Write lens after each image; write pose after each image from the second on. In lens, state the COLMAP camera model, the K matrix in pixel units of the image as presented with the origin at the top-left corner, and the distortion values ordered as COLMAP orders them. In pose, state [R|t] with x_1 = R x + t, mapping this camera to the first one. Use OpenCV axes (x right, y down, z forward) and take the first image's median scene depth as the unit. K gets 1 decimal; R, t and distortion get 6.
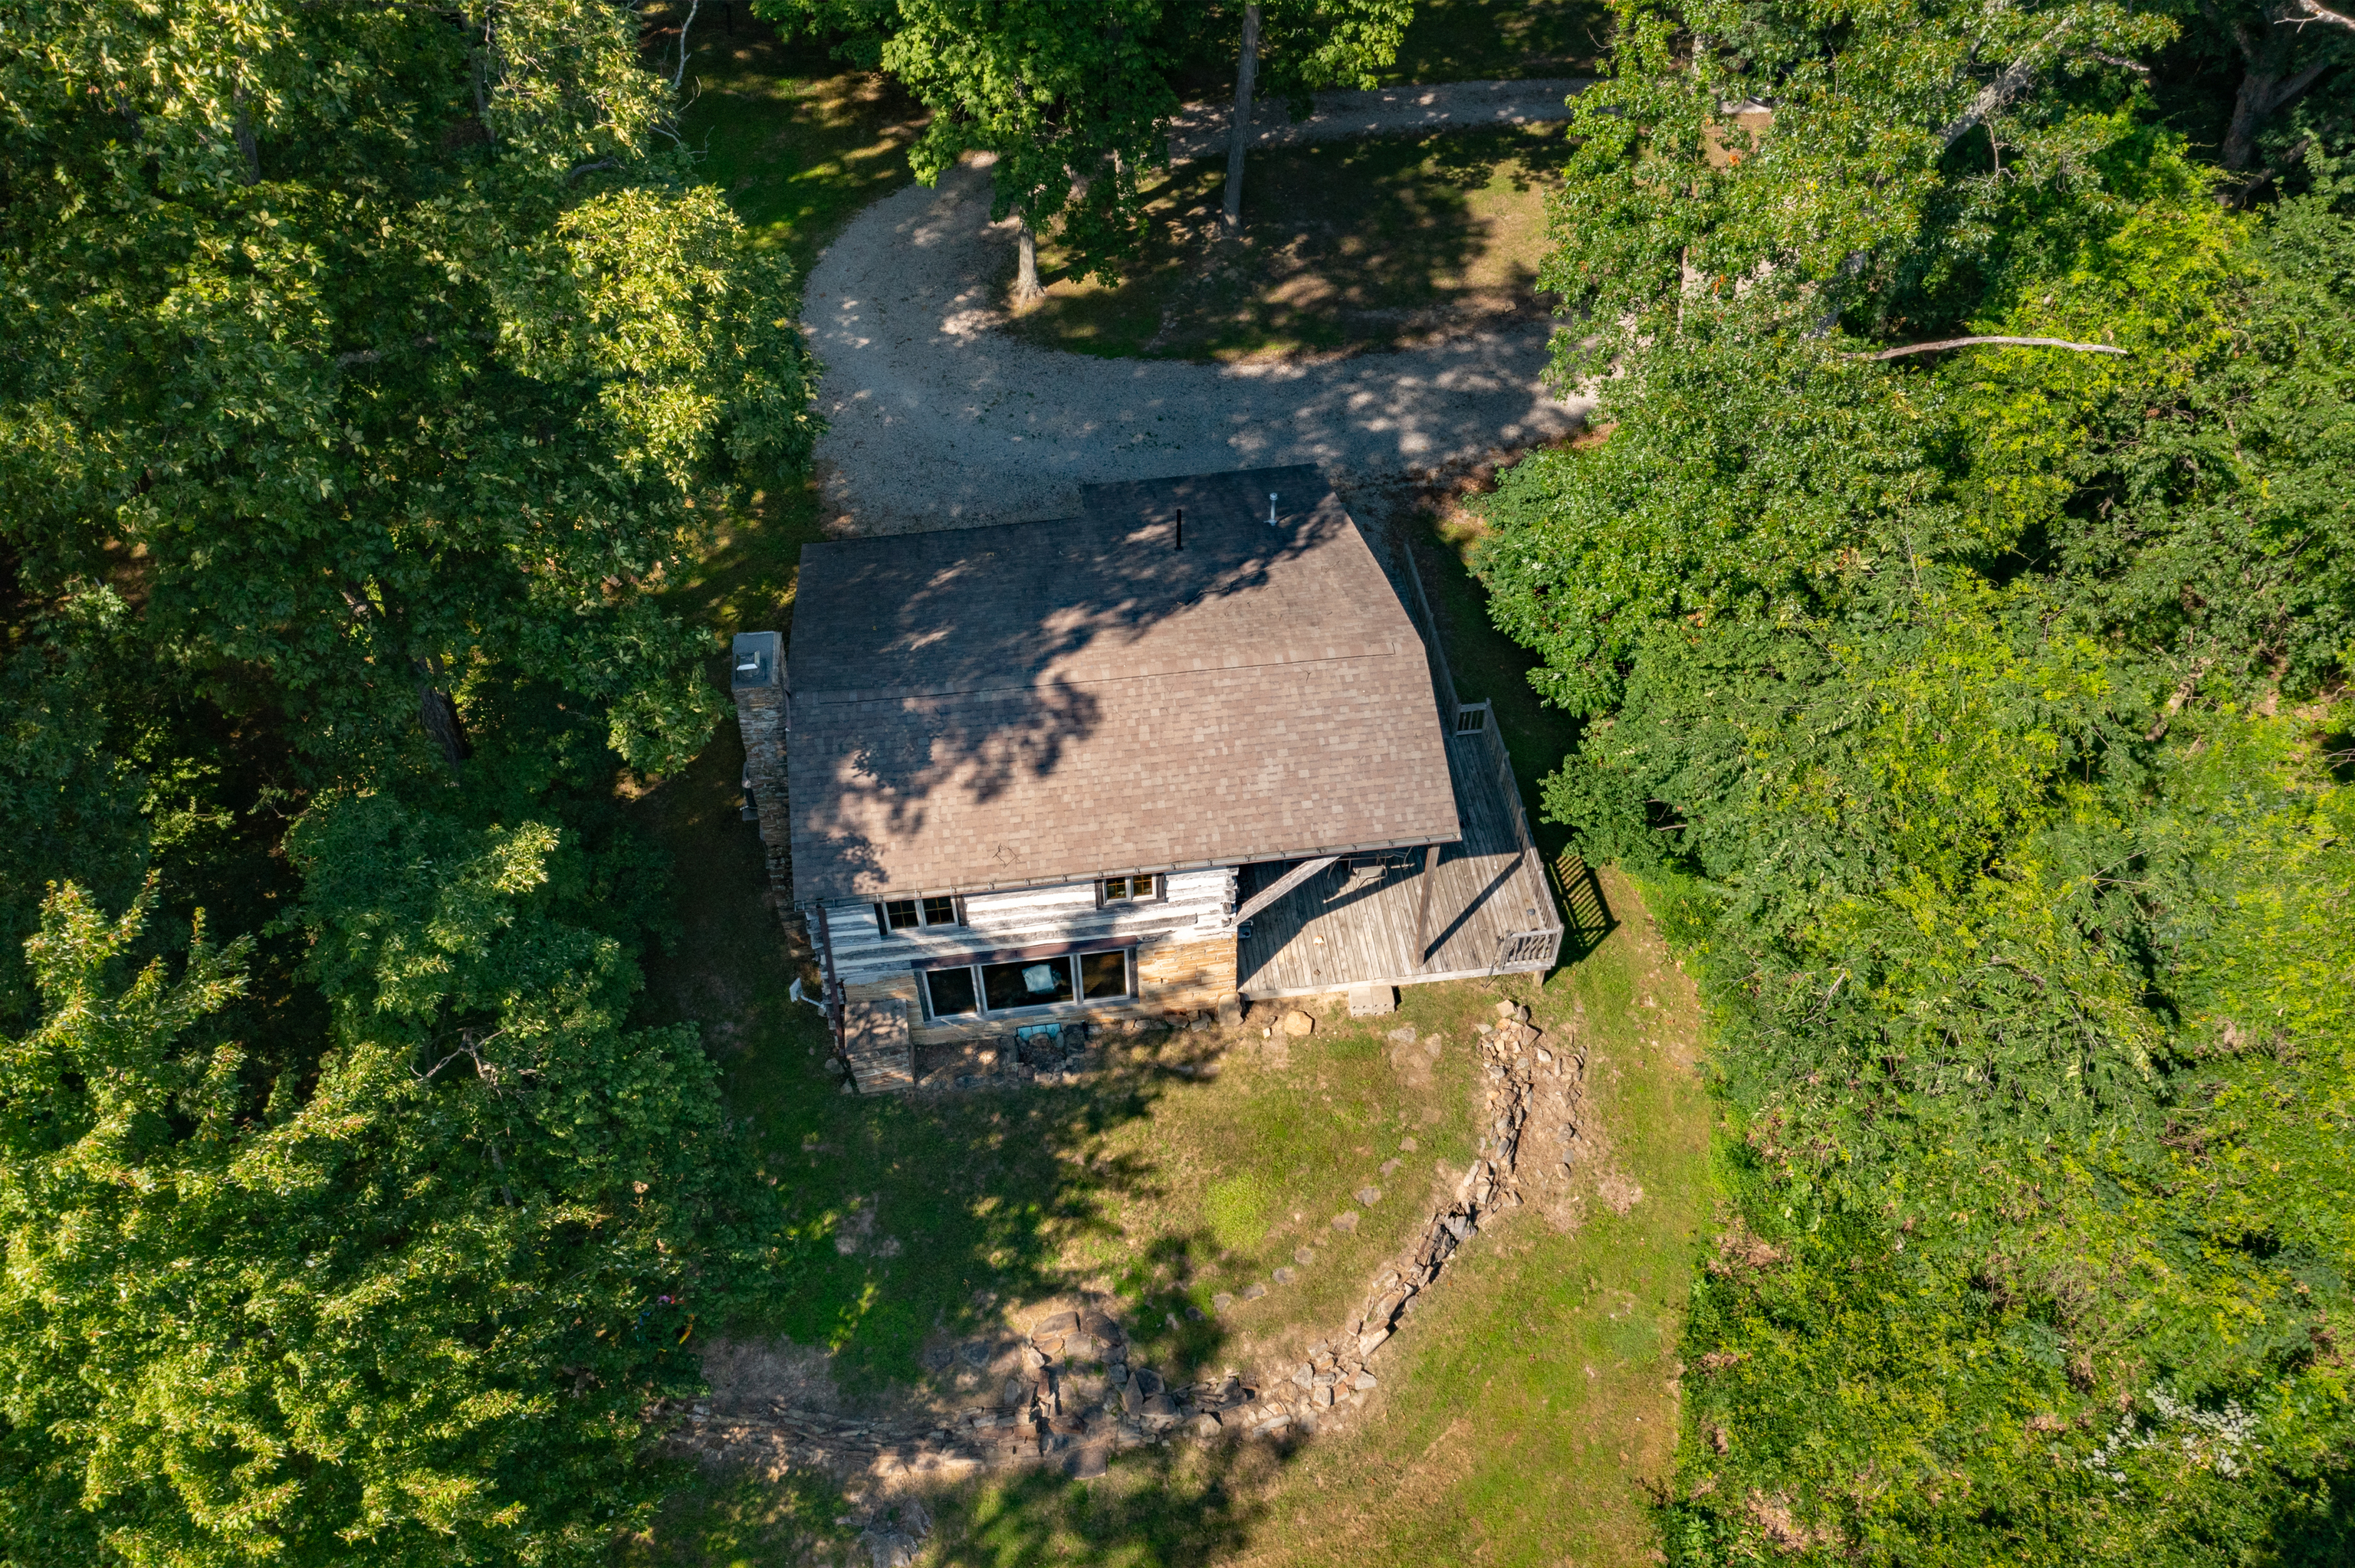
lens RADIAL K [[1857.4, 0, 1165.4], [0, 1857.4, 787.6], [0, 0, 1]] dist [0.000439, -0.013845]
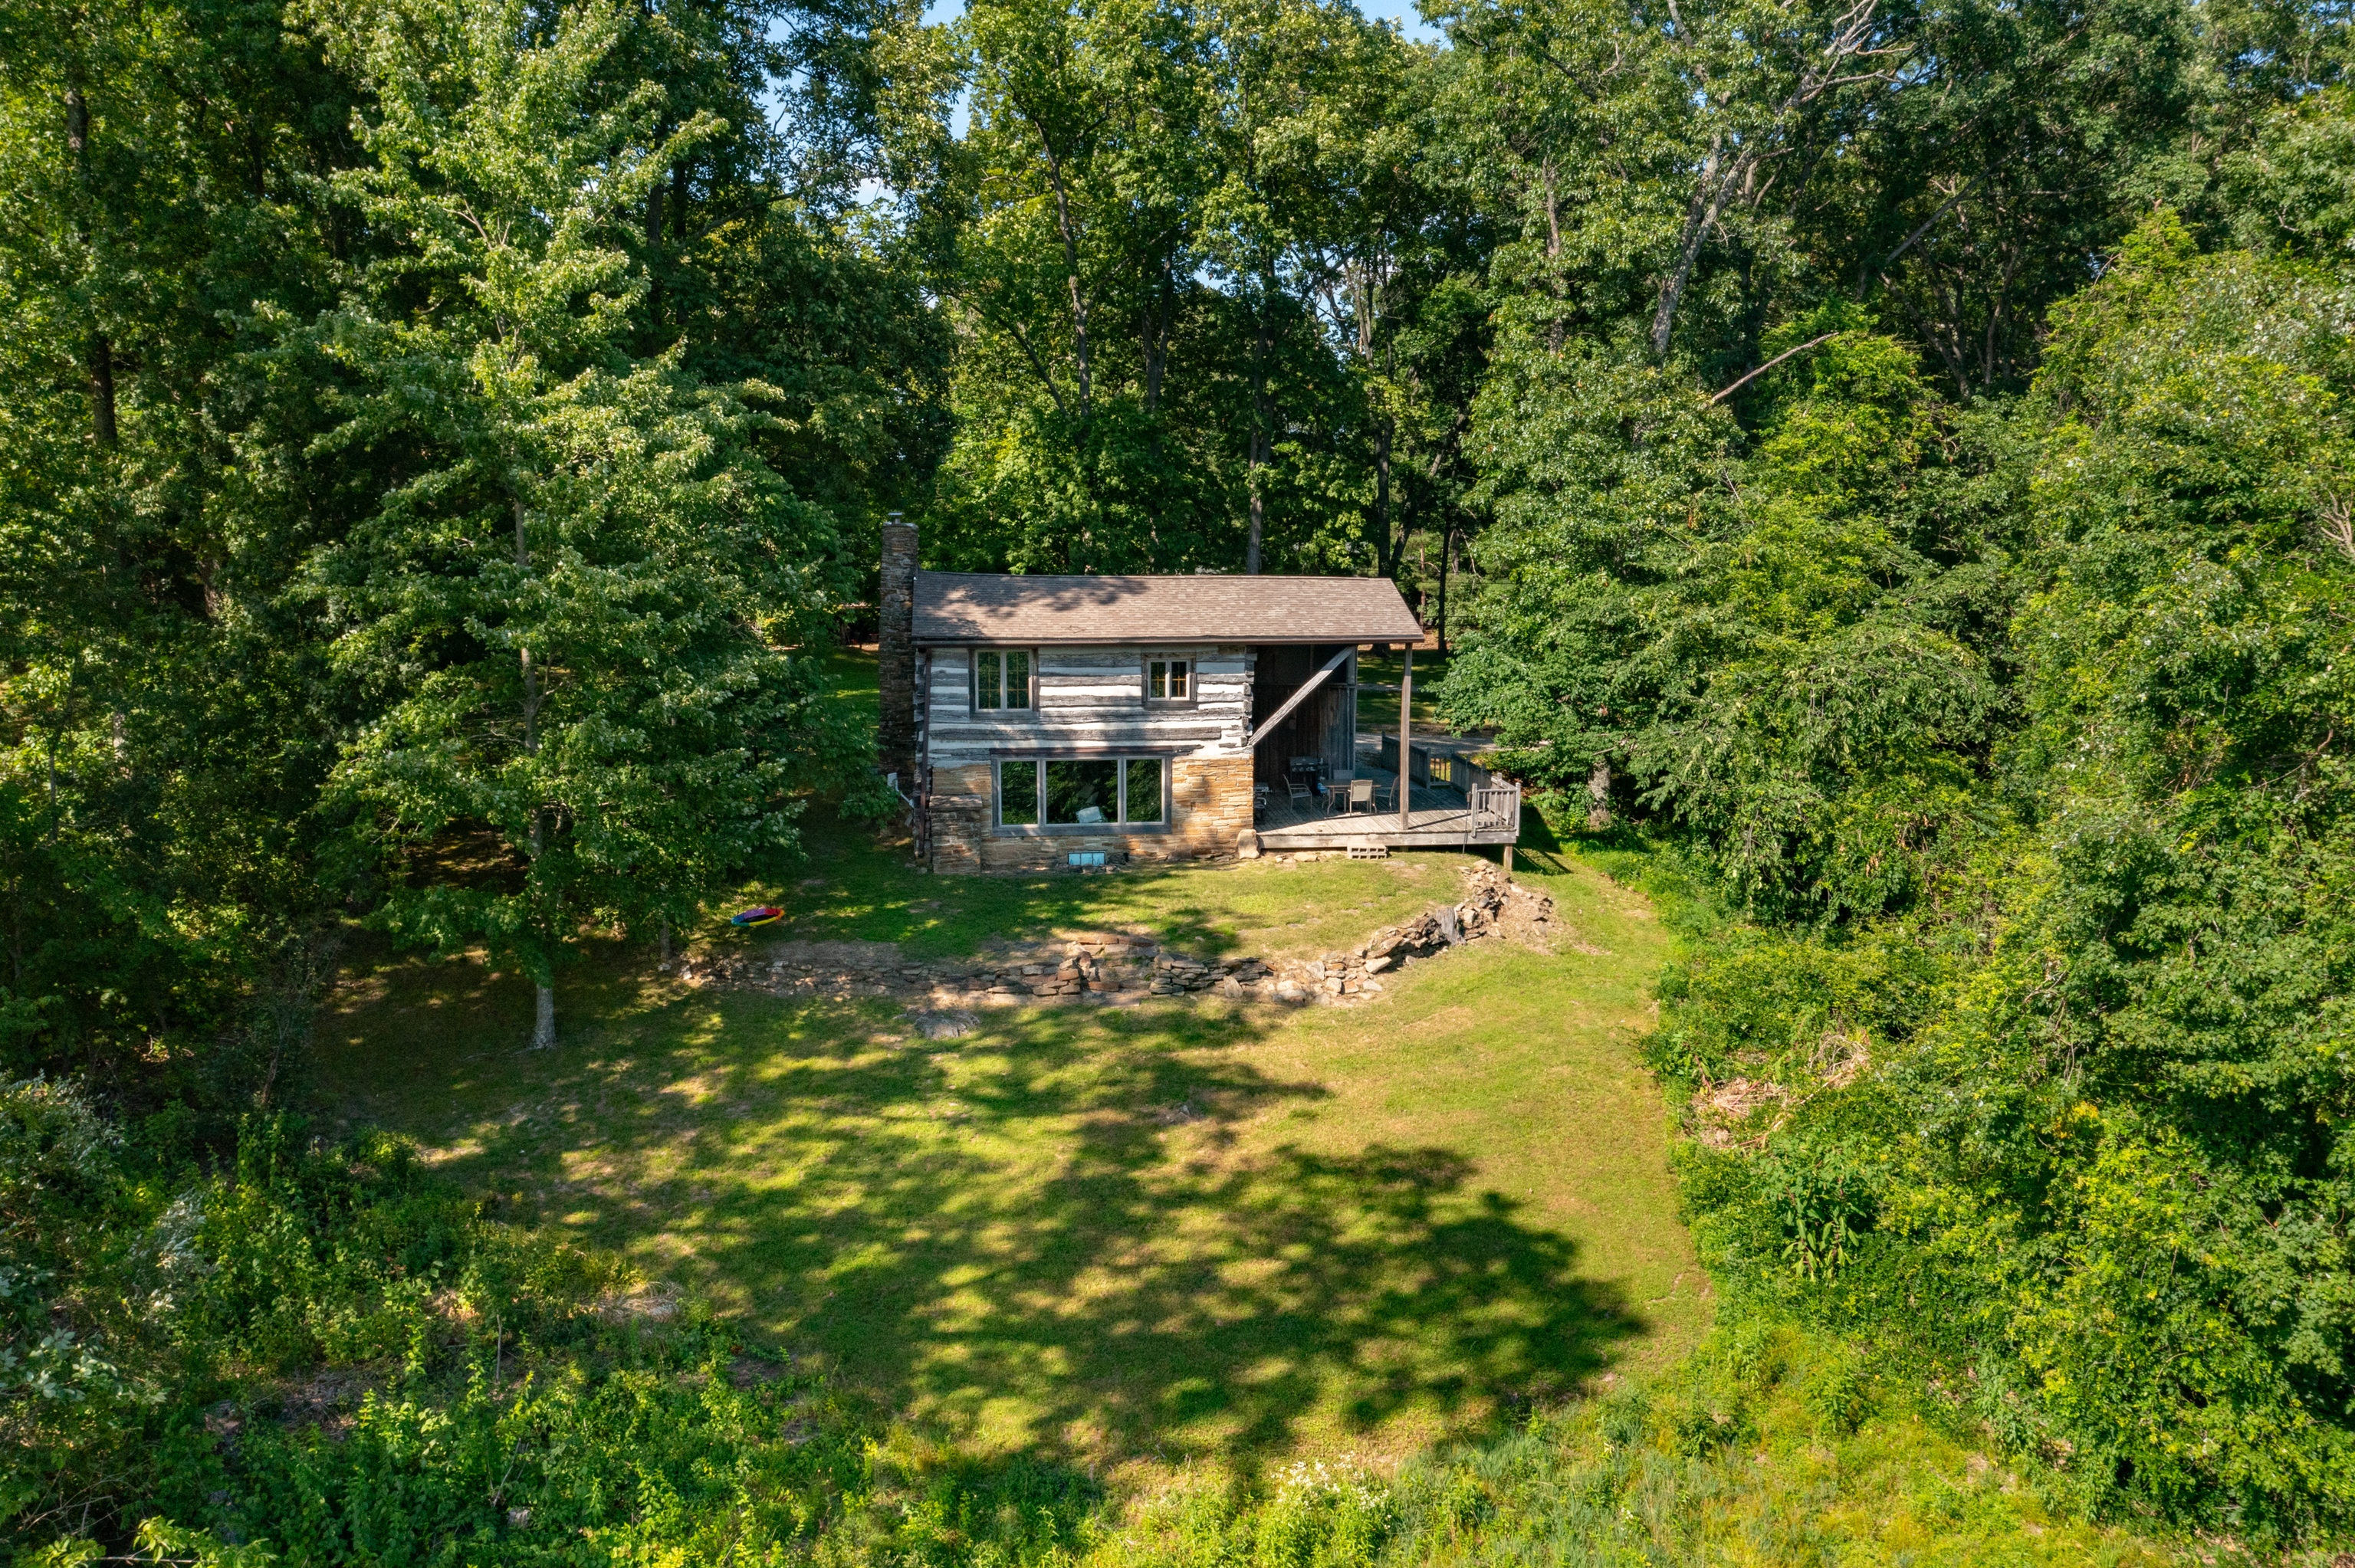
lens RADIAL K [[1857.4, 0, 1182.1], [0, 1857.4, 766.1], [0, 0, 1]] dist [0.000439, -0.013845]
pose [[0.999854, 0.007883, -0.015132, 0.010194], [-0.015707, 0.771649, -0.635855, 0.906204], [0.006664, 0.636000, 0.771660, 0.050659]]
